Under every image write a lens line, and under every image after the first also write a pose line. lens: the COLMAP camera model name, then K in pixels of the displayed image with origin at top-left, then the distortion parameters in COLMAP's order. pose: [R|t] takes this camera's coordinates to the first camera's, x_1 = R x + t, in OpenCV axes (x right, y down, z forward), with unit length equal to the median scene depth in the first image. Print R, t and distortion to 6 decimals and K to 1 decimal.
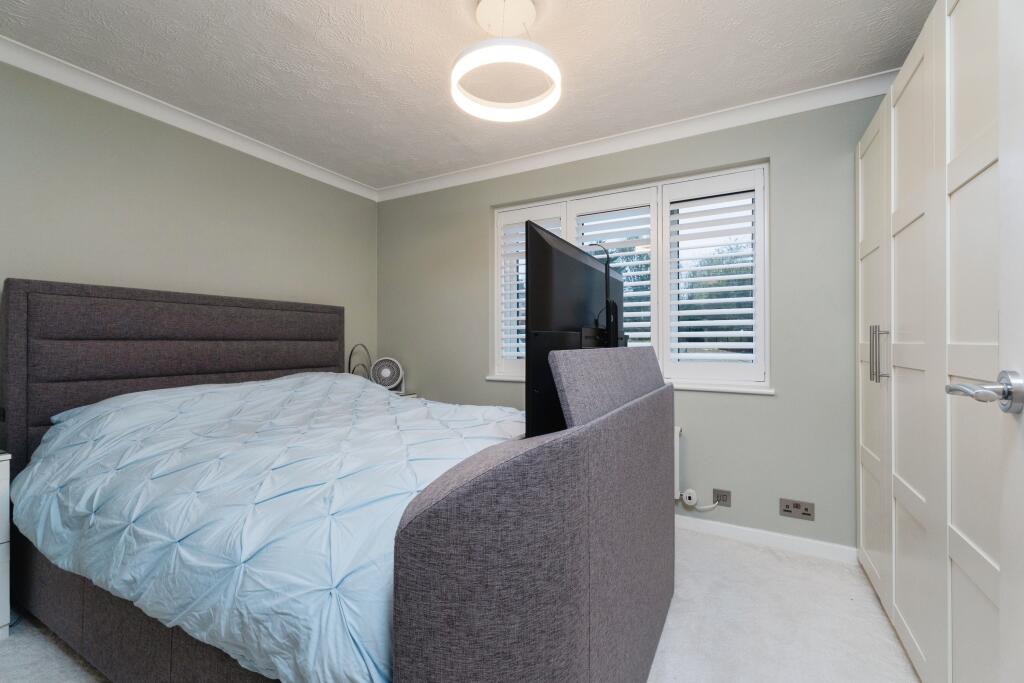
lens RADIAL K [[431.4, 0, 512.0], [0, 431.4, 341.5], [0, 0, 1]] dist [0.005434, 0.000202]
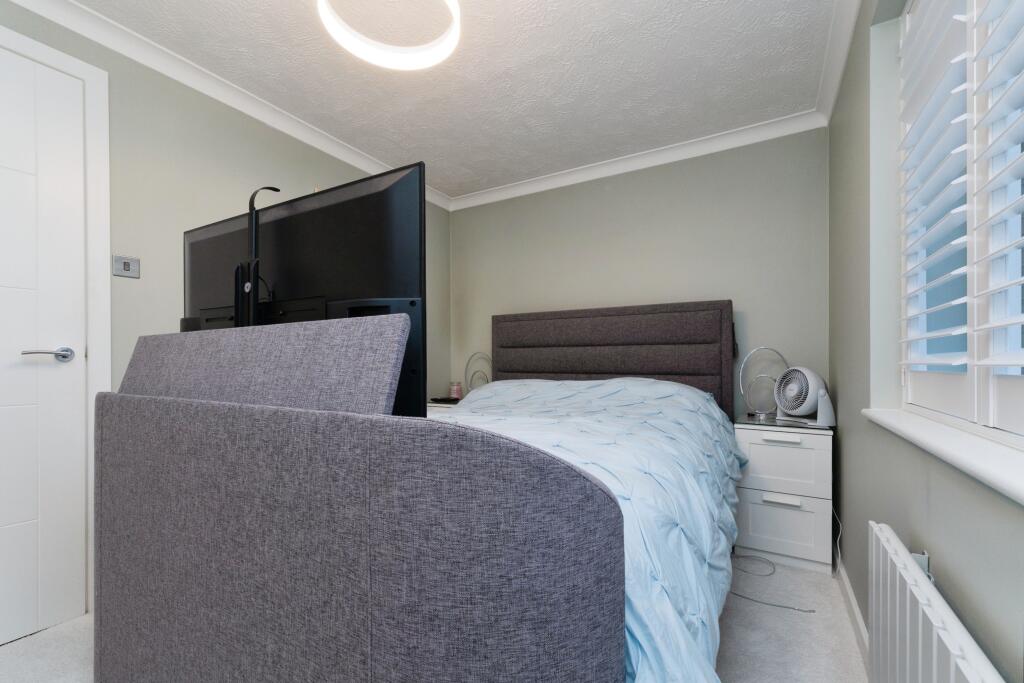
lens RADIAL K [[431.4, 0, 512.0], [0, 431.4, 341.5], [0, 0, 1]] dist [0.005434, 0.000202]
pose [[-0.032700, -0.025348, -0.999144, 0.490588], [0.012501, 0.999590, -0.025768, 0.012057], [0.999387, -0.013333, -0.032370, 0.810192]]
